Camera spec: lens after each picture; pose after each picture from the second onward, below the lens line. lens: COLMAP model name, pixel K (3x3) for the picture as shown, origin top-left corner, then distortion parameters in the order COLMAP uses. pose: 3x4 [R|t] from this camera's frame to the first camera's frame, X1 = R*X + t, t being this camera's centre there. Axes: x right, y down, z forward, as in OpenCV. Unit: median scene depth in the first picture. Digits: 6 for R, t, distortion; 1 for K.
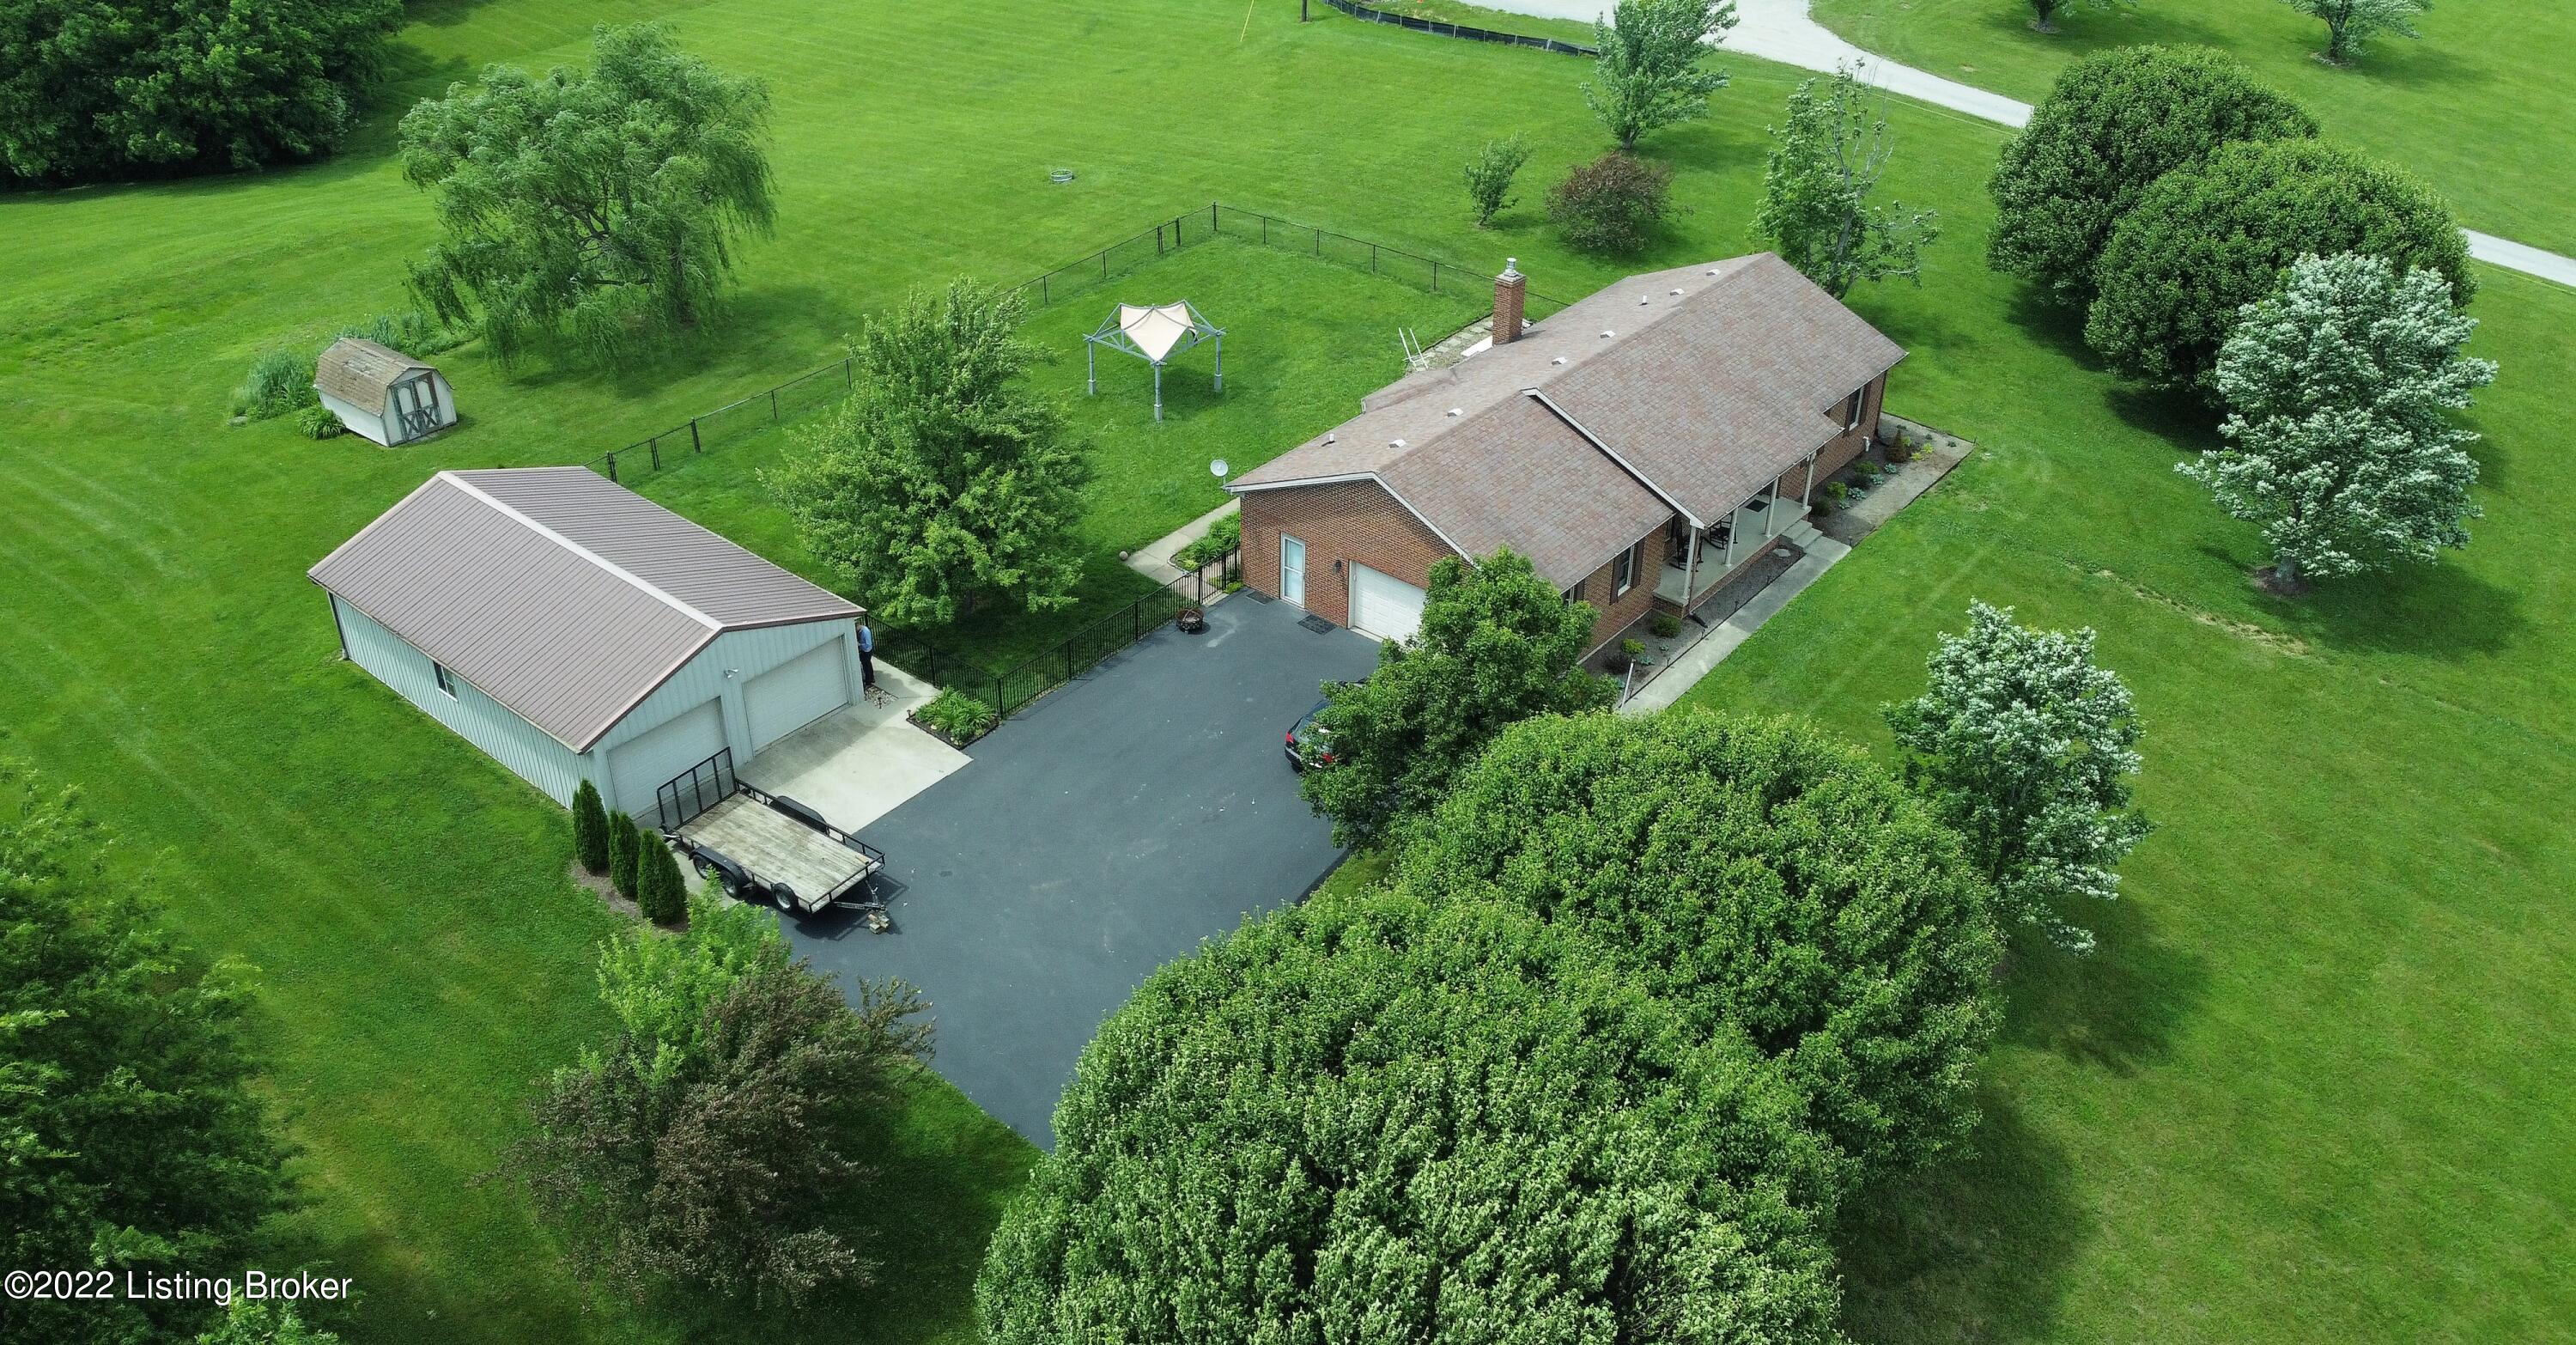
lens RADIAL K [[1743.3, 0, 1288.3], [0, 1743.3, 679.7], [0, 0, 1]] dist [0.002954, 0.000267]
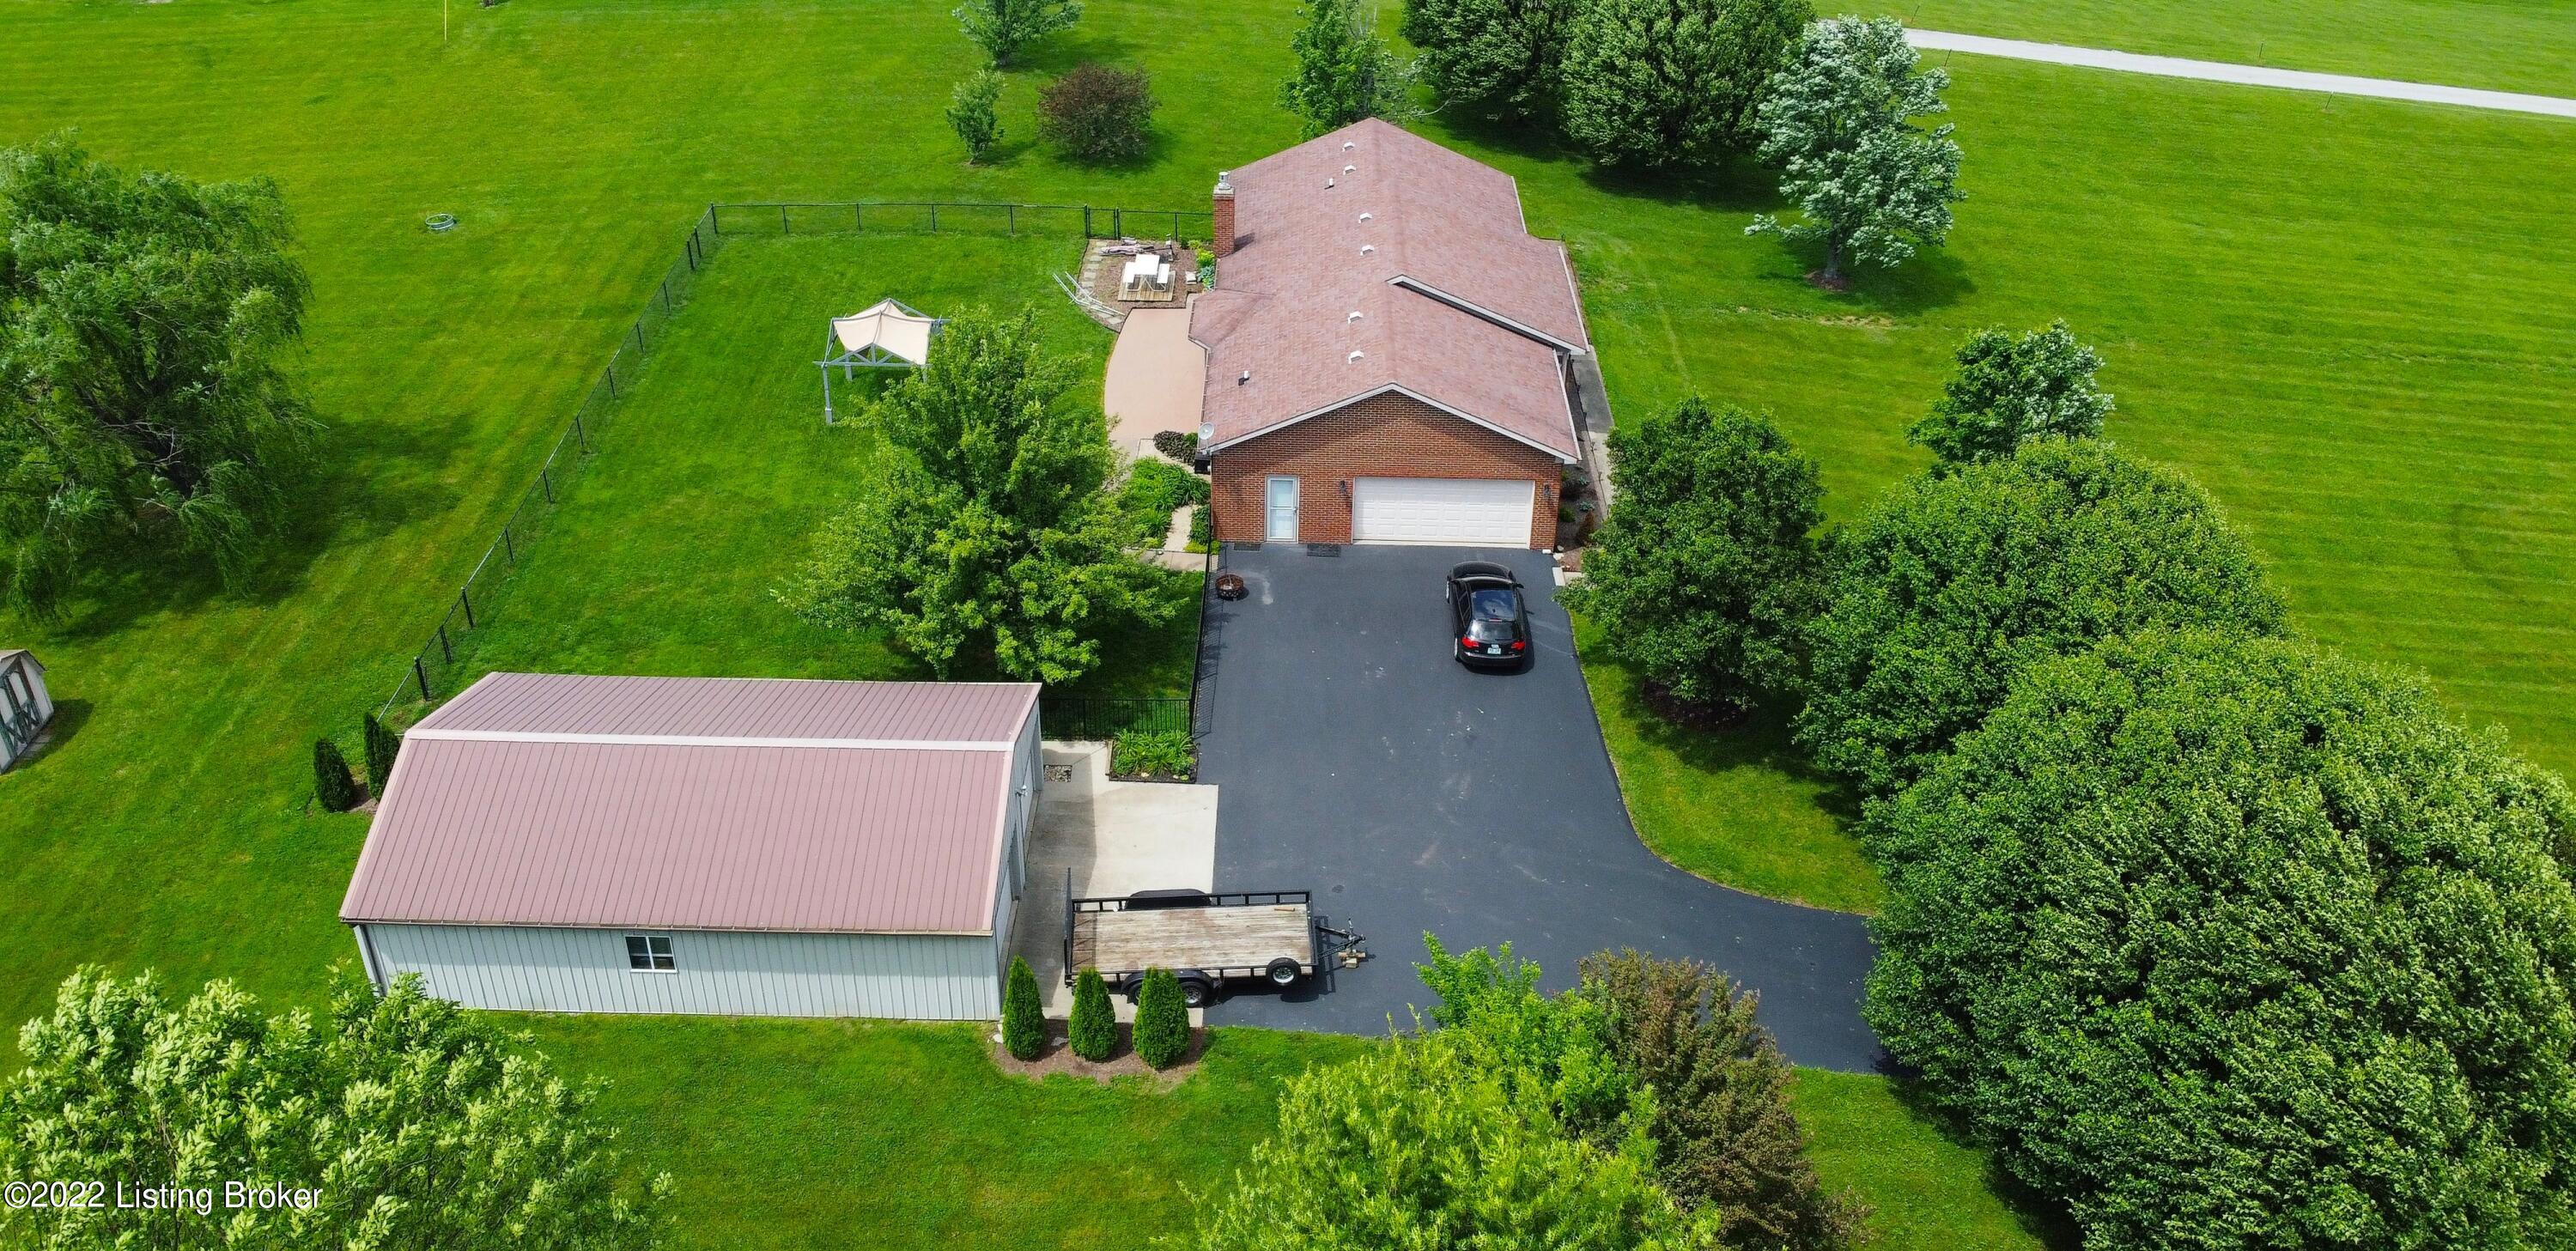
lens RADIAL K [[1707.4, 0, 1285.2], [0, 1707.4, 618.6], [0, 0, 1]] dist [-0.006548, -0.001587]
pose [[0.804133, -0.348475, 0.481596, -0.492496], [0.336432, 0.934710, 0.114593, -0.115506], [-0.490086, 0.069876, 0.868869, 0.148739]]
